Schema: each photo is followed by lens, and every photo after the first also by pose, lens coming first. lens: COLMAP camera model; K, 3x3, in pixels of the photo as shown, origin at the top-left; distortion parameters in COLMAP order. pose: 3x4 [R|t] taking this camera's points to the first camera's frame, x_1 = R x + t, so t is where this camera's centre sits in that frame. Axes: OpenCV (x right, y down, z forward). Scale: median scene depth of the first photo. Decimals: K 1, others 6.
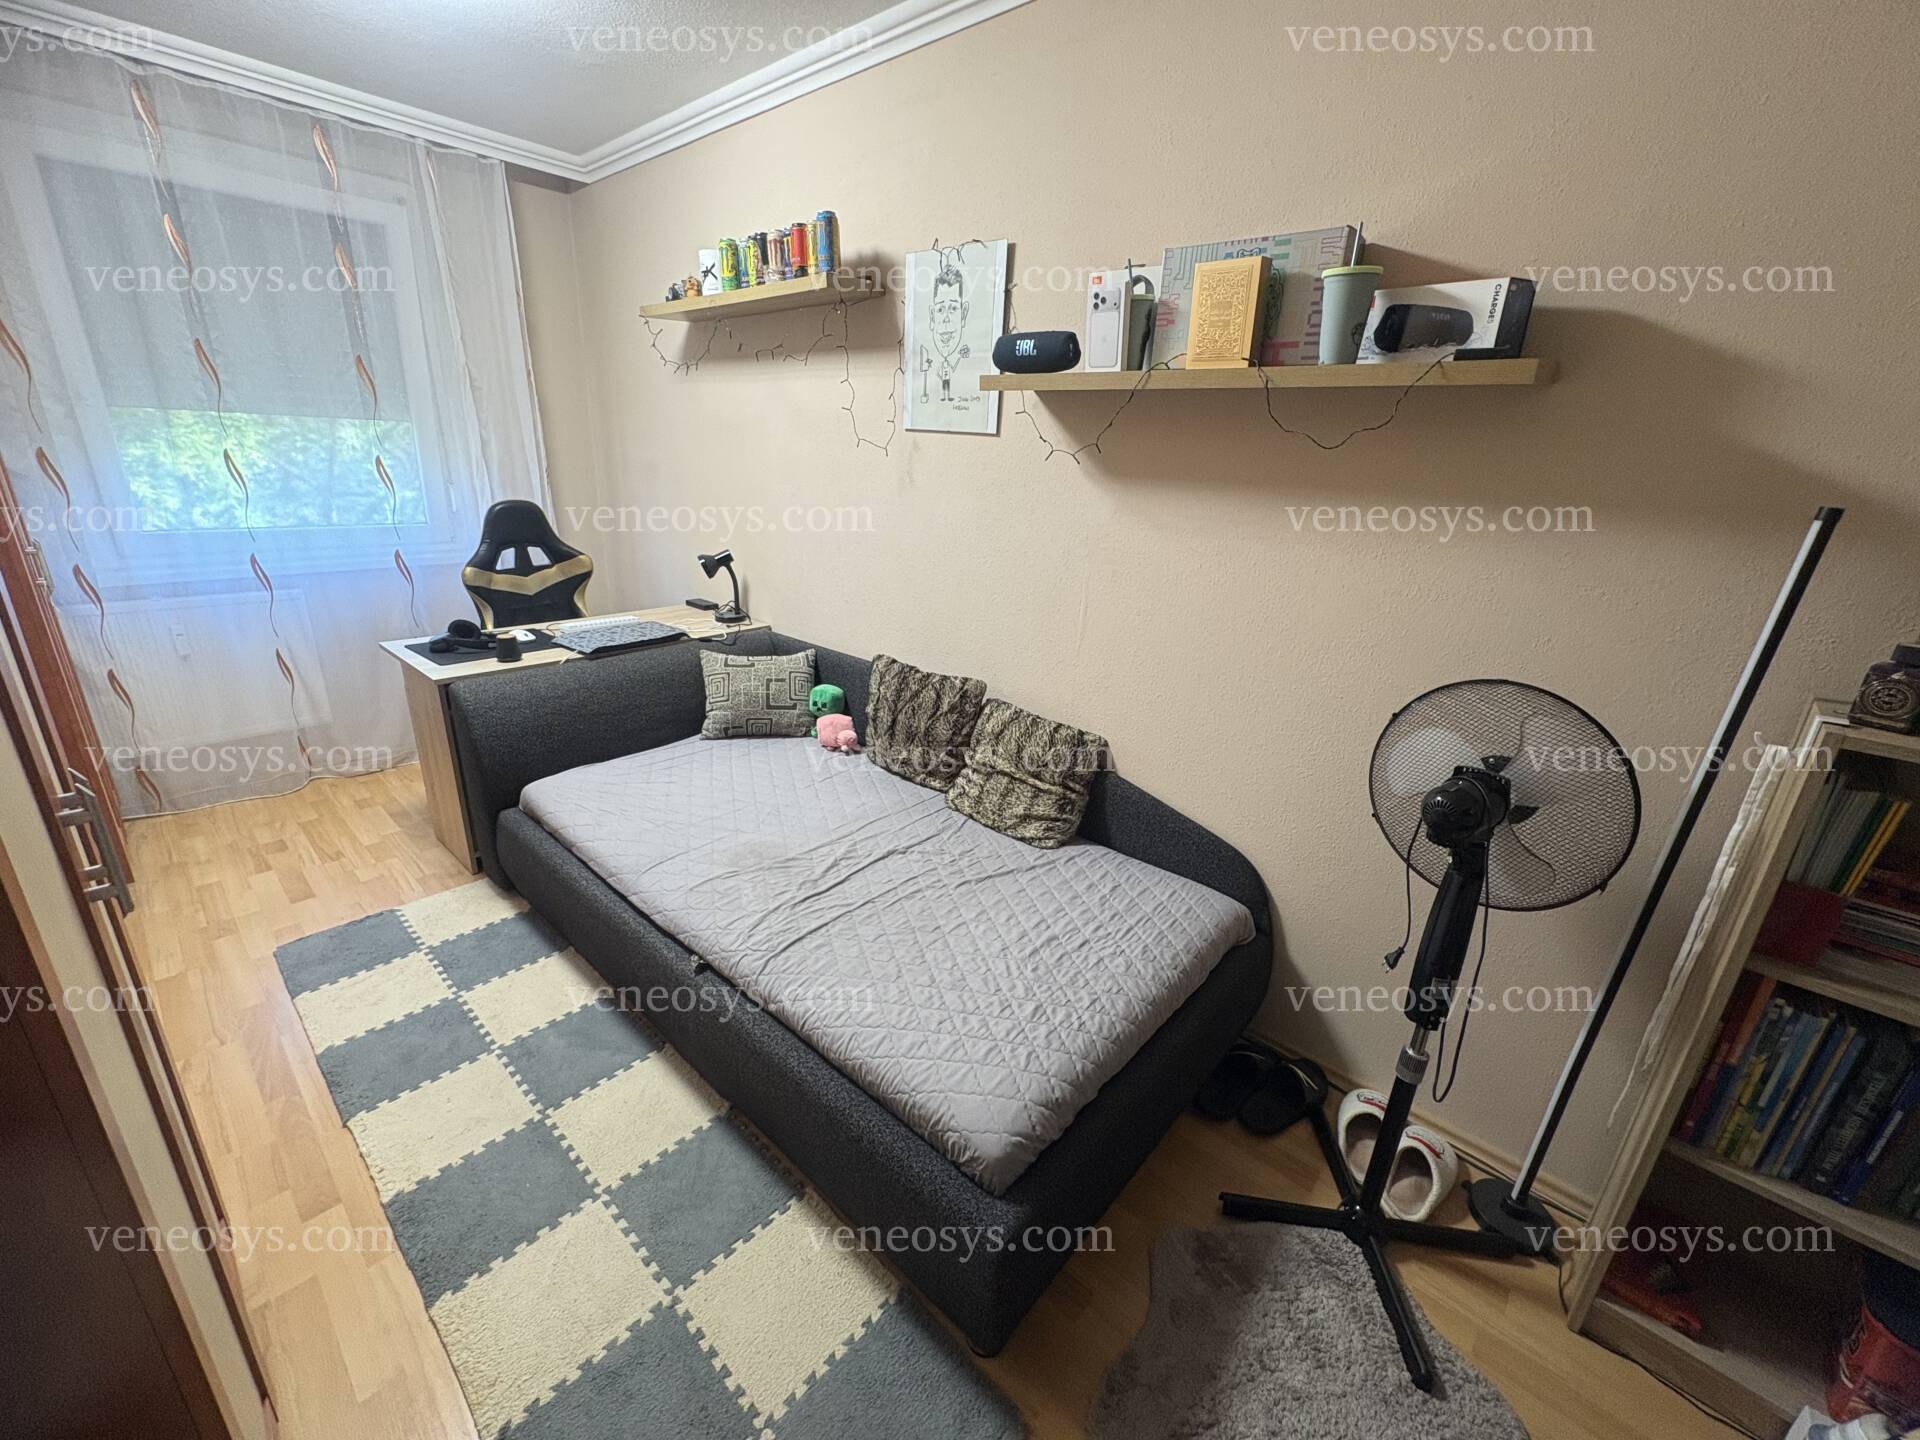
lens RADIAL K [[767.8, 0, 961.2], [0, 767.8, 718.5], [0, 0, 1]] dist [0.002718, -0.000312]
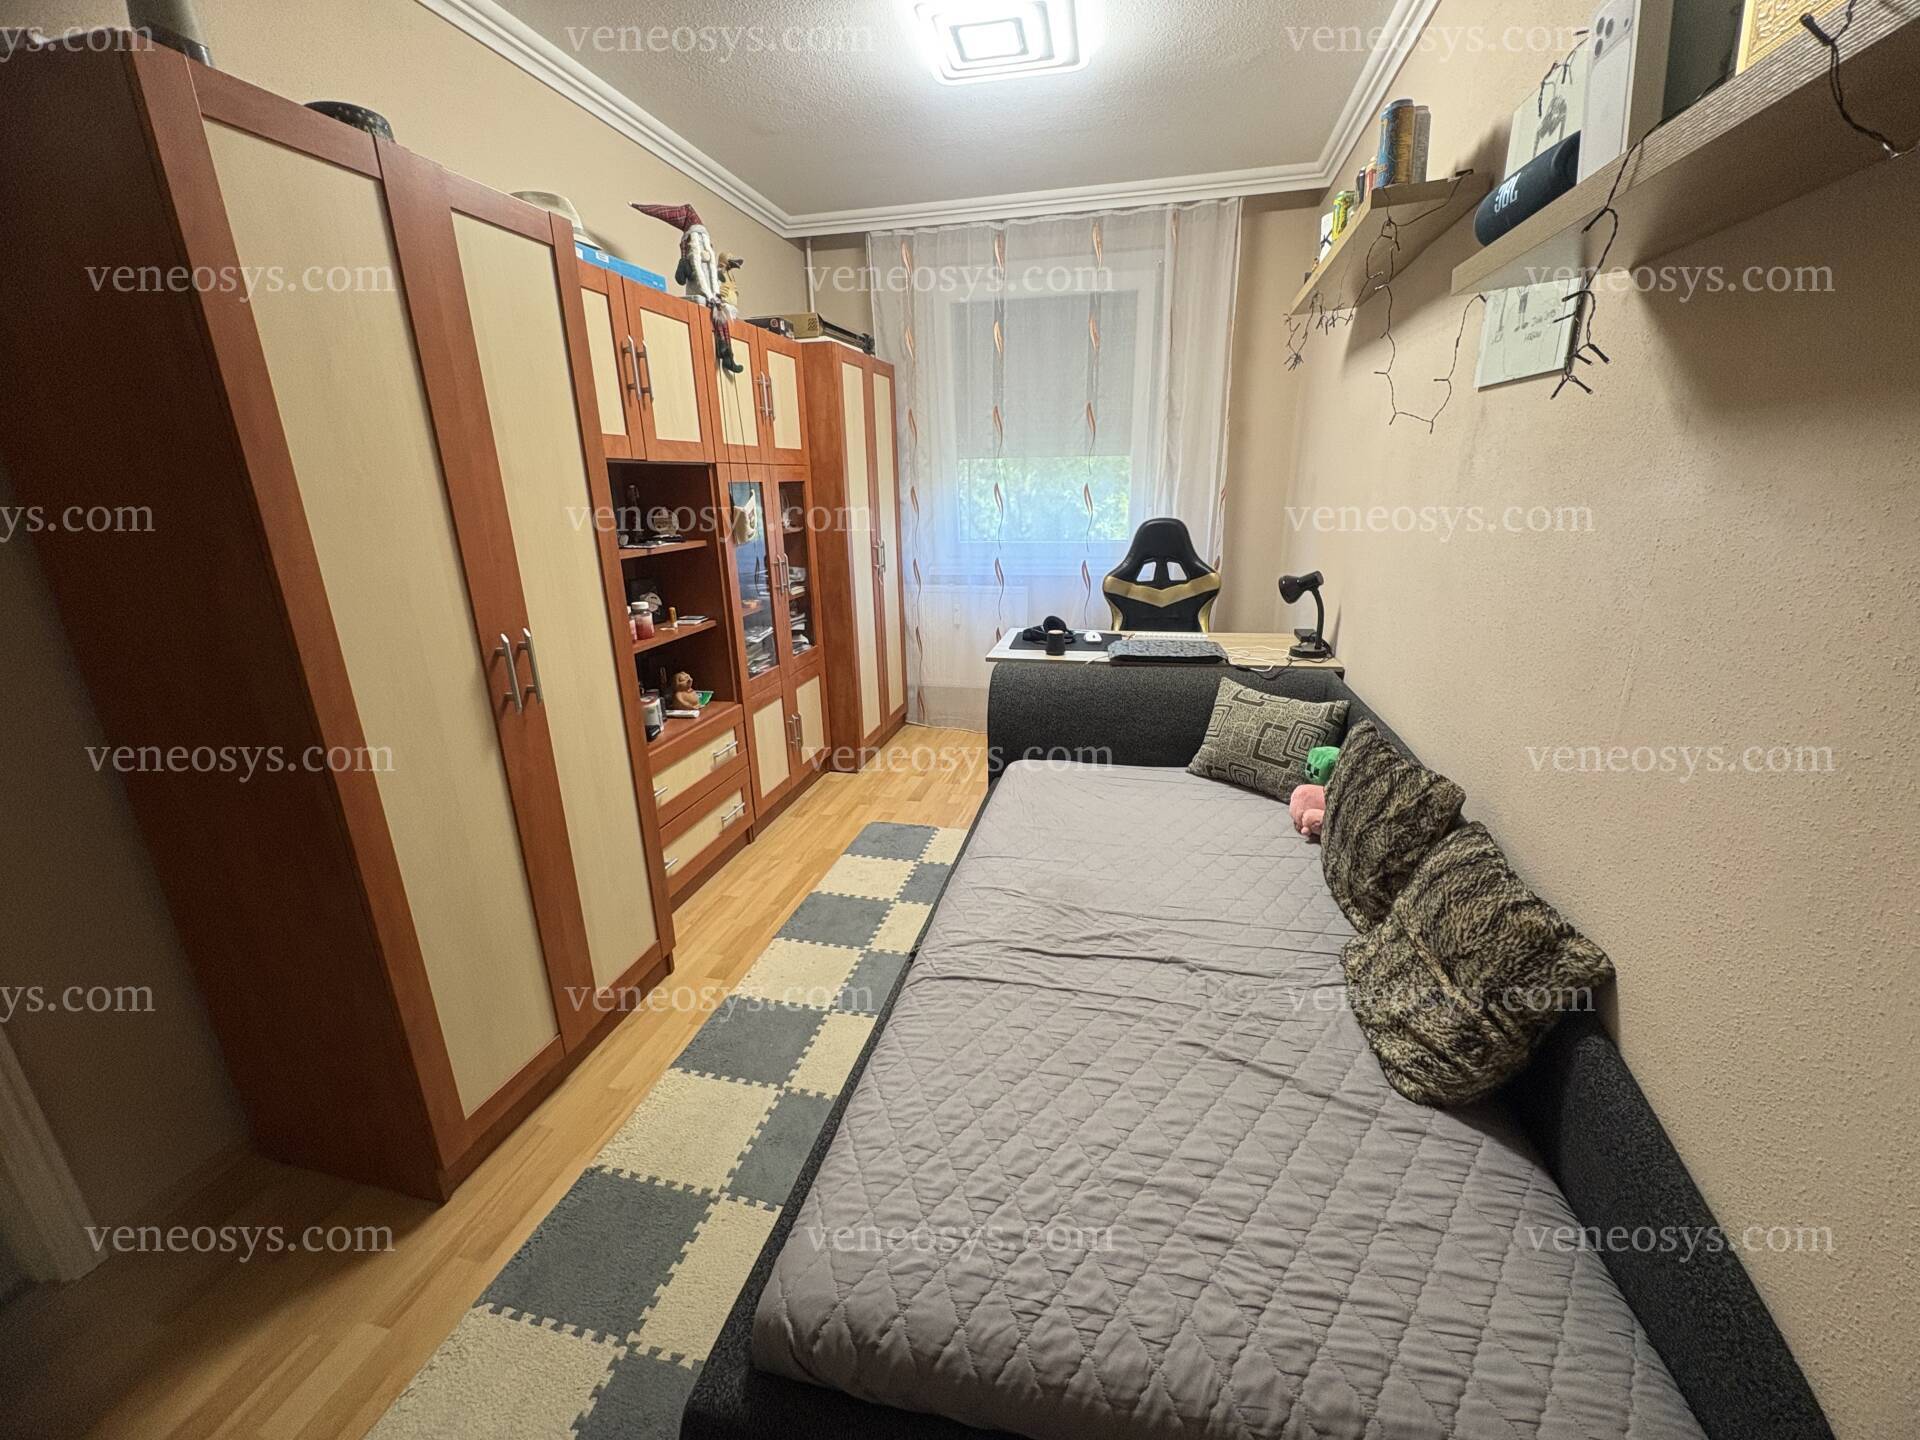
lens RADIAL K [[767.8, 0, 961.2], [0, 767.8, 718.5], [0, 0, 1]] dist [0.002718, -0.000312]
pose [[0.474977, 0.207392, -0.855211, 0.334020], [-0.251595, 0.963270, 0.093863, -0.057720], [0.843265, 0.170584, 0.509710, 0.342774]]
